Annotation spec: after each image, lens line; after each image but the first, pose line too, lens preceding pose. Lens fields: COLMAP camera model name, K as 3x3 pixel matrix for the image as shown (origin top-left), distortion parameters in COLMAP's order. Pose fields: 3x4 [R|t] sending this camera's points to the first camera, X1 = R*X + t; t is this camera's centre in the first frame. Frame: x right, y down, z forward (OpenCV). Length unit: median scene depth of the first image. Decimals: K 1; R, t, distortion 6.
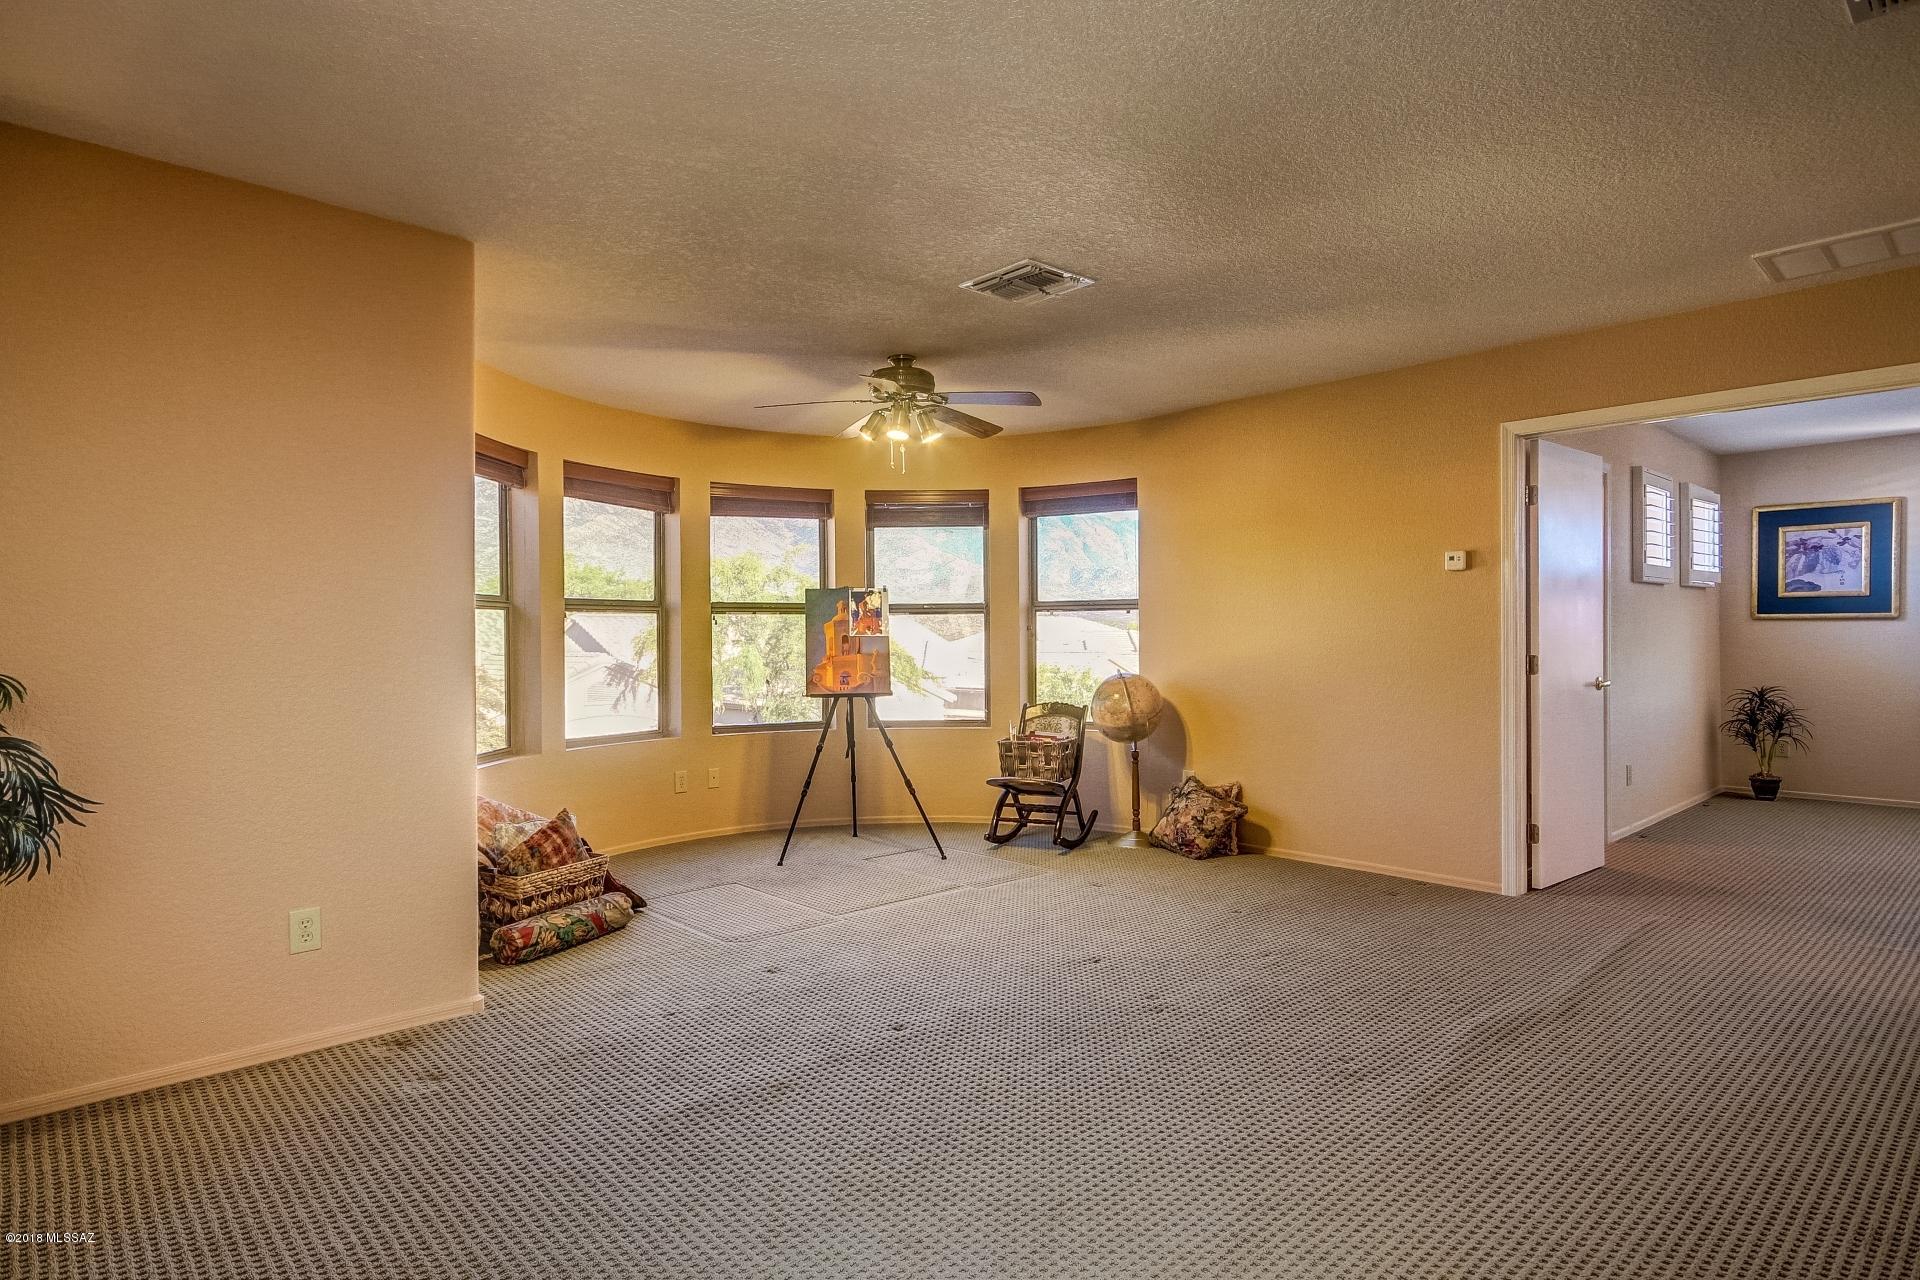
lens RADIAL K [[1052.9, 0, 950.9], [0, 1052.9, 641.2], [0, 0, 1]] dist [0.011830, -0.004023]
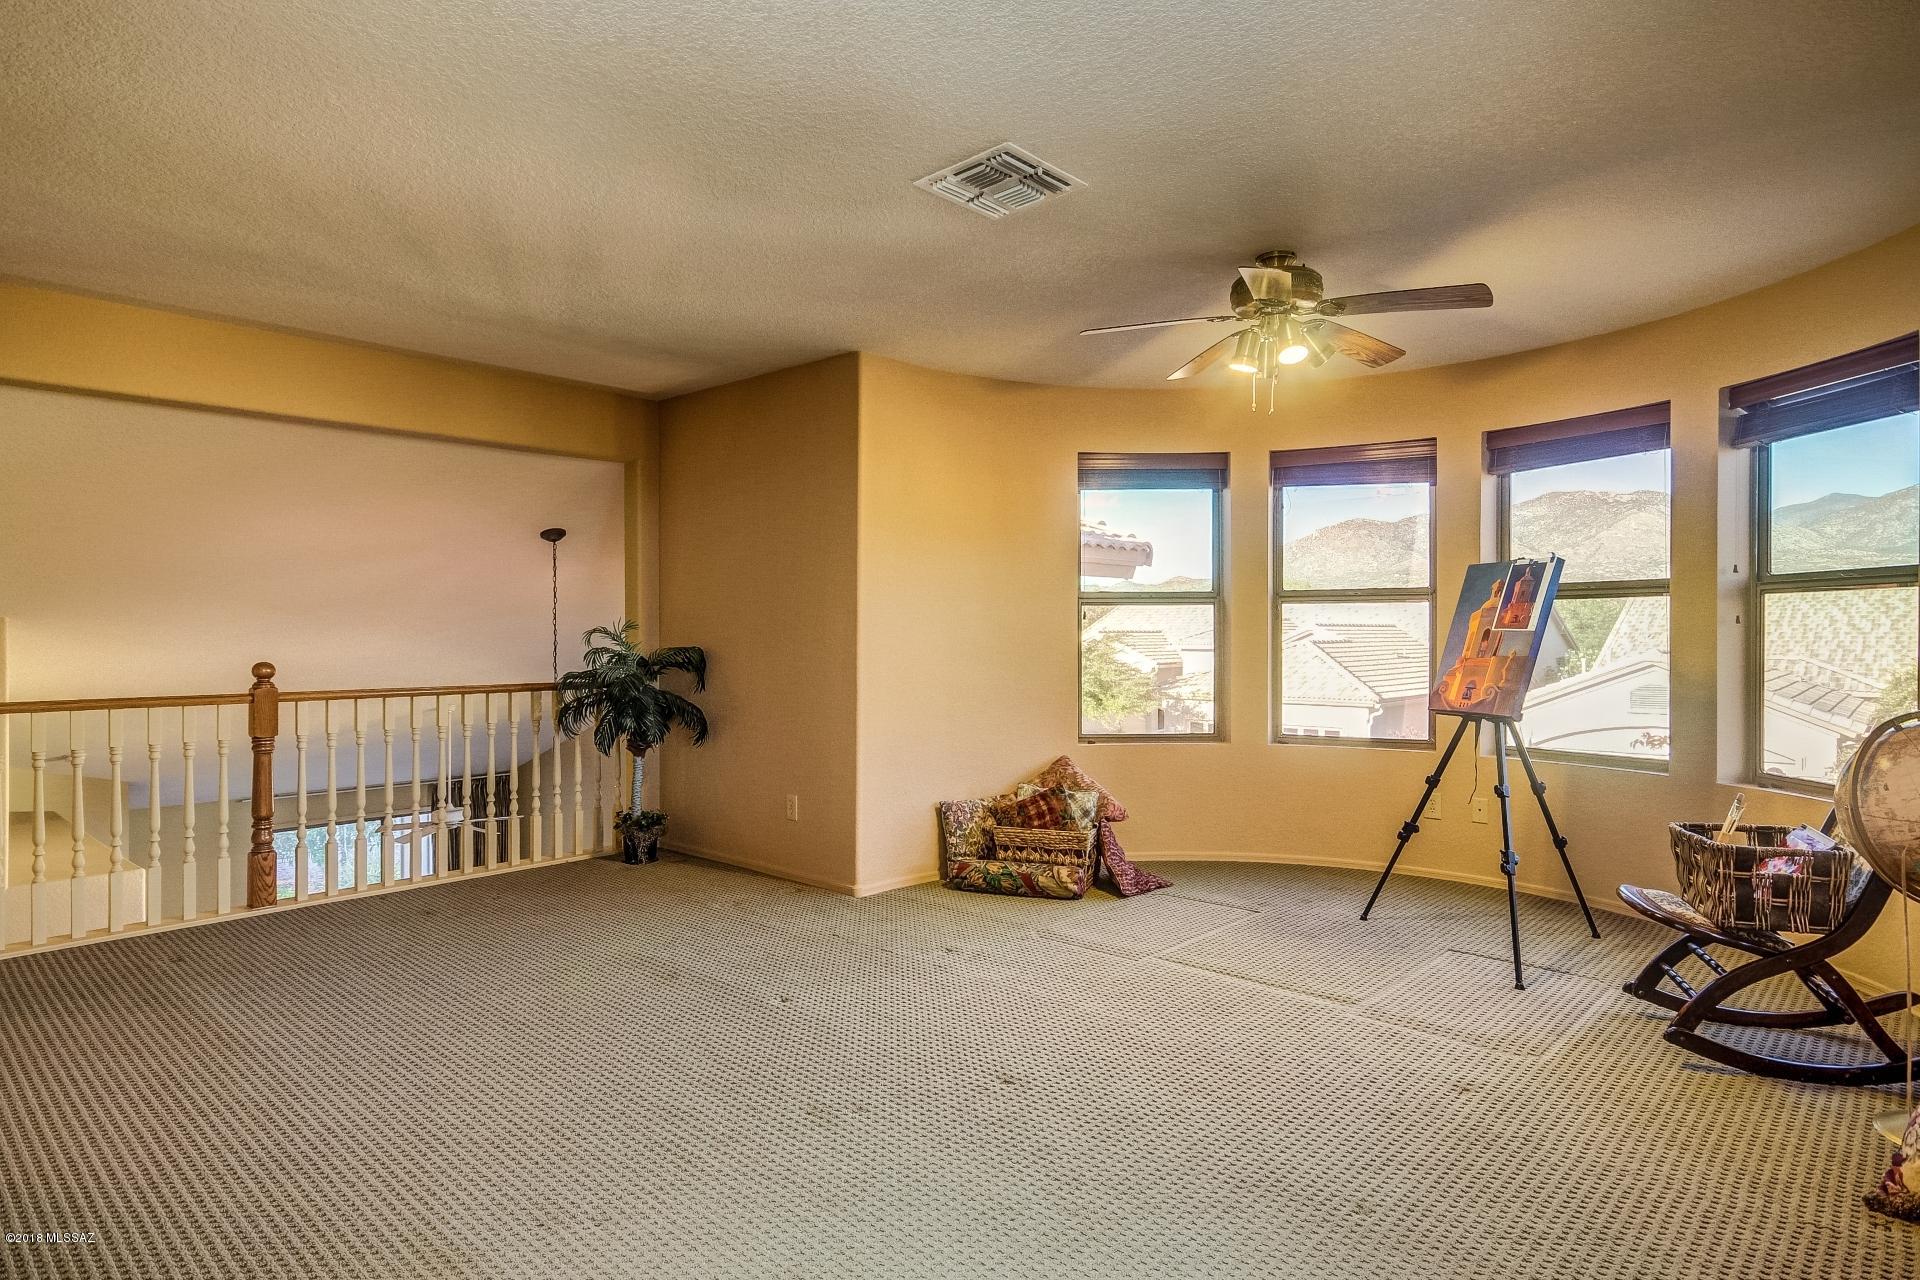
lens RADIAL K [[1052.9, 0, 949.6], [0, 1052.9, 639.9], [0, 0, 1]] dist [0.011830, -0.004023]
pose [[0.094057, 0.016120, -0.995436, 0.682302], [-0.003957, 0.999867, 0.015818, -0.010082], [0.995559, 0.002451, 0.094108, 0.709487]]
